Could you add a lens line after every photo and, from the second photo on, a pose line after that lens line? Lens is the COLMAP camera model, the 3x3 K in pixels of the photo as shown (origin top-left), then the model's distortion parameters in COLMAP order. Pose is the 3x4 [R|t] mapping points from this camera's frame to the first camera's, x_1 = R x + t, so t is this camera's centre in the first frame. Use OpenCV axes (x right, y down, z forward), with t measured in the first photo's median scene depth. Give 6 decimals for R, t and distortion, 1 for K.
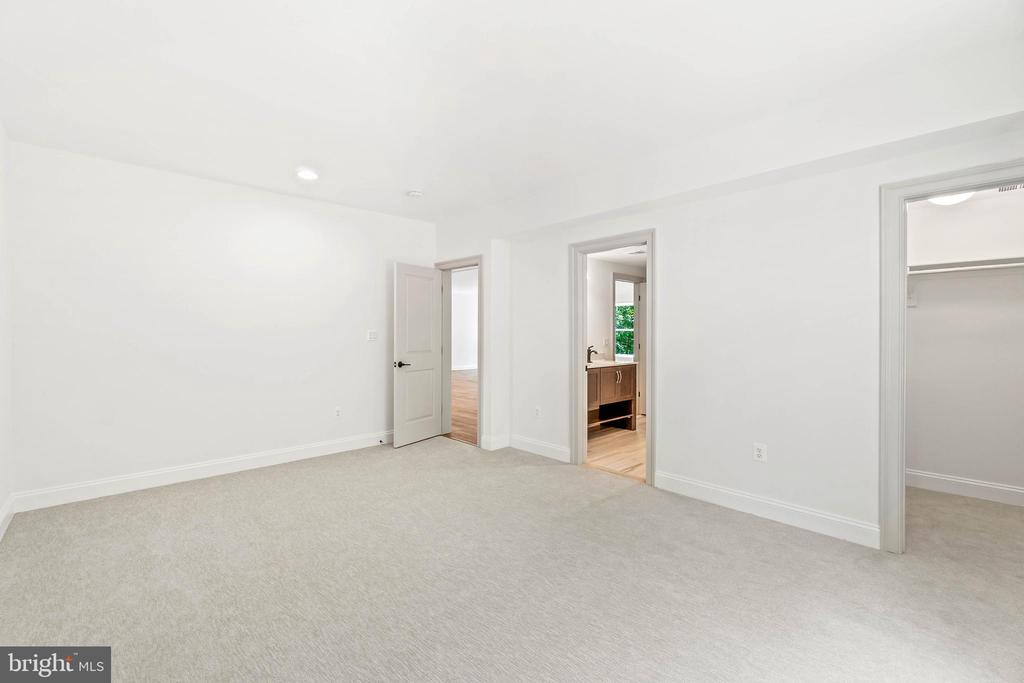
lens RADIAL K [[436.6, 0, 514.7], [0, 436.6, 335.0], [0, 0, 1]] dist [0.001107, 0.000163]
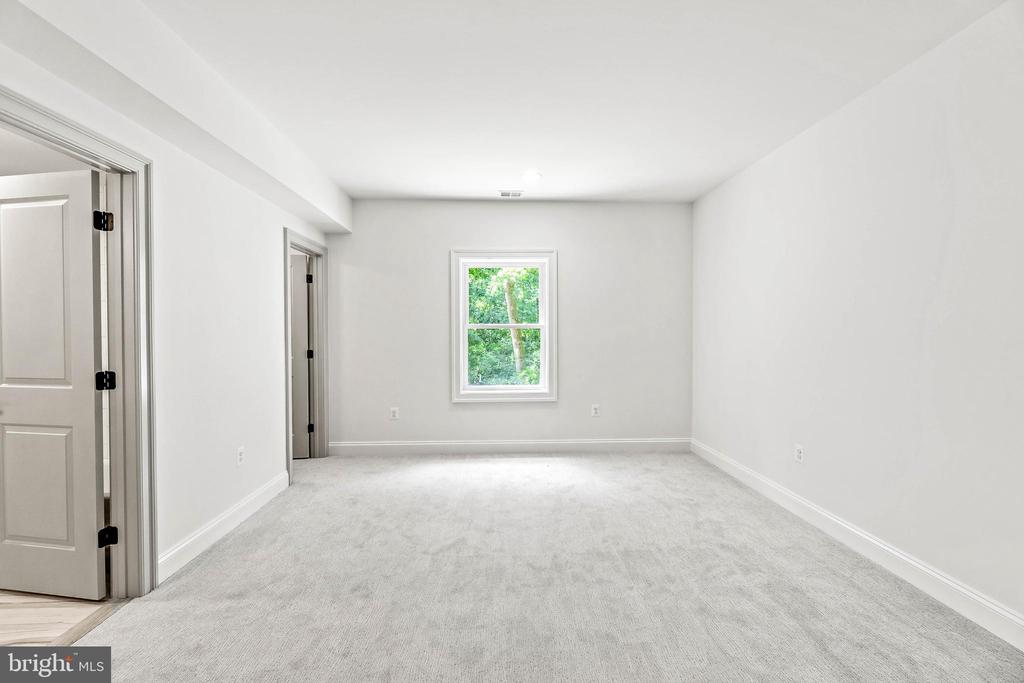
lens RADIAL K [[436.6, 0, 514.7], [0, 436.6, 335.0], [0, 0, 1]] dist [0.001107, 0.000163]
pose [[-0.747808, -0.001370, 0.663913, -0.399284], [0.006940, 0.999927, 0.009881, -0.003963], [-0.663878, 0.011997, -0.747744, 0.976299]]
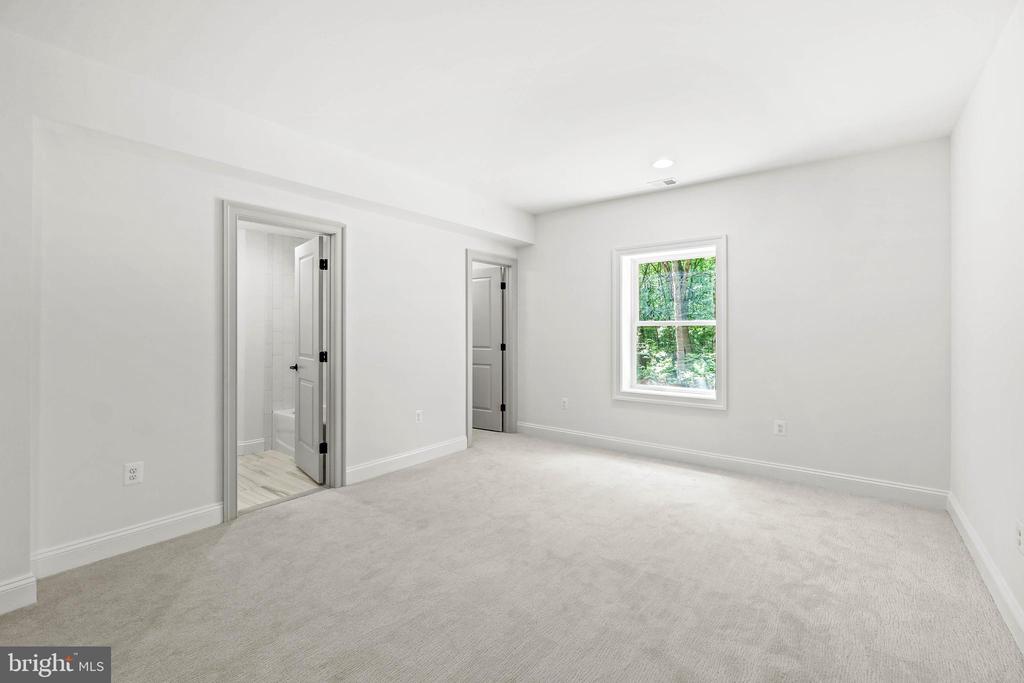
lens RADIAL K [[441.2, 0, 511.1], [0, 441.2, 327.1], [0, 0, 1]] dist [0.001005, 0.000086]
pose [[-0.148704, 0.007183, 0.988856, -0.630496], [0.004604, 0.999968, -0.006571, -0.001568], [-0.988871, 0.003575, -0.148732, 0.680819]]
